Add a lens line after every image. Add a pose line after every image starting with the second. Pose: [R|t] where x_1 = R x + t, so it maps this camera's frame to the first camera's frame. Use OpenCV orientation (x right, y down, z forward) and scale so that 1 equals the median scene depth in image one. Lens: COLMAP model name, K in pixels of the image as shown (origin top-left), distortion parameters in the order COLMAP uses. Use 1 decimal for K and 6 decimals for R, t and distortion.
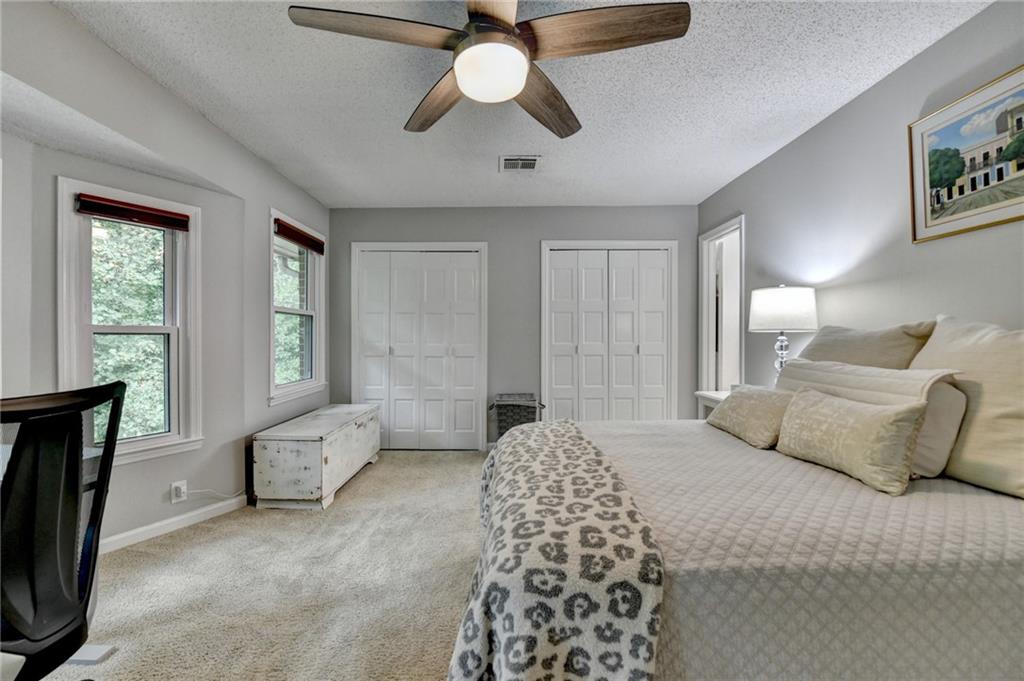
lens RADIAL K [[421.1, 0, 511.0], [0, 421.1, 339.8], [0, 0, 1]] dist [-0.019992, -0.001331]
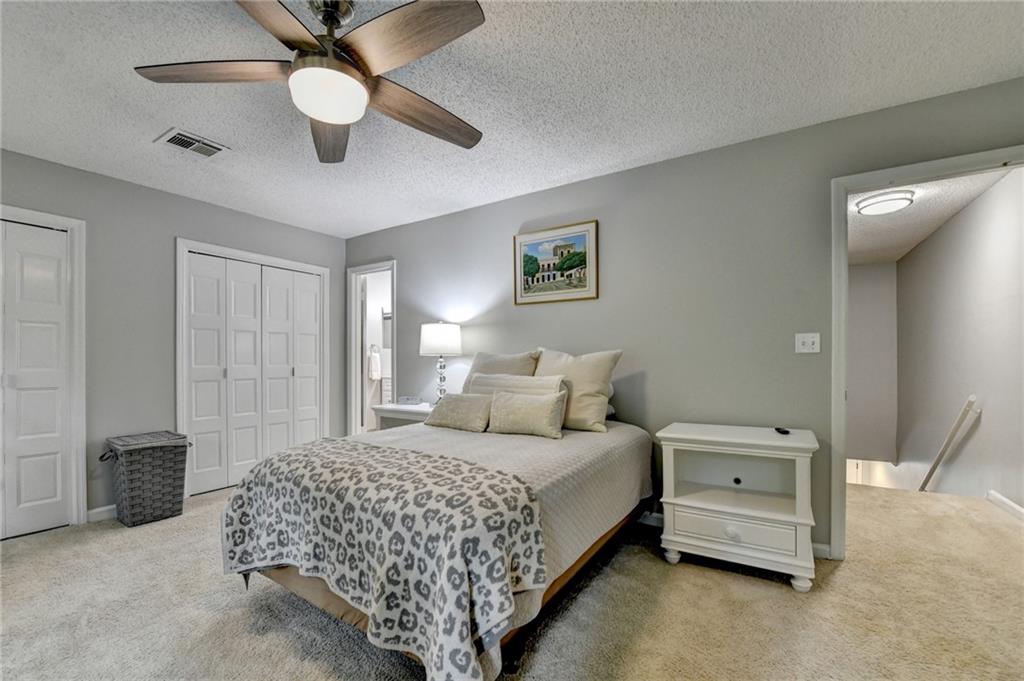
lens RADIAL K [[421.1, 0, 526.5], [0, 421.1, 360.7], [0, 0, 1]] dist [-0.019992, -0.001331]
pose [[0.510886, 0.001497, 0.859647, -0.733430], [0.003889, 0.999984, -0.004052, 0.008546], [-0.859640, 0.005413, 0.510872, 0.089365]]
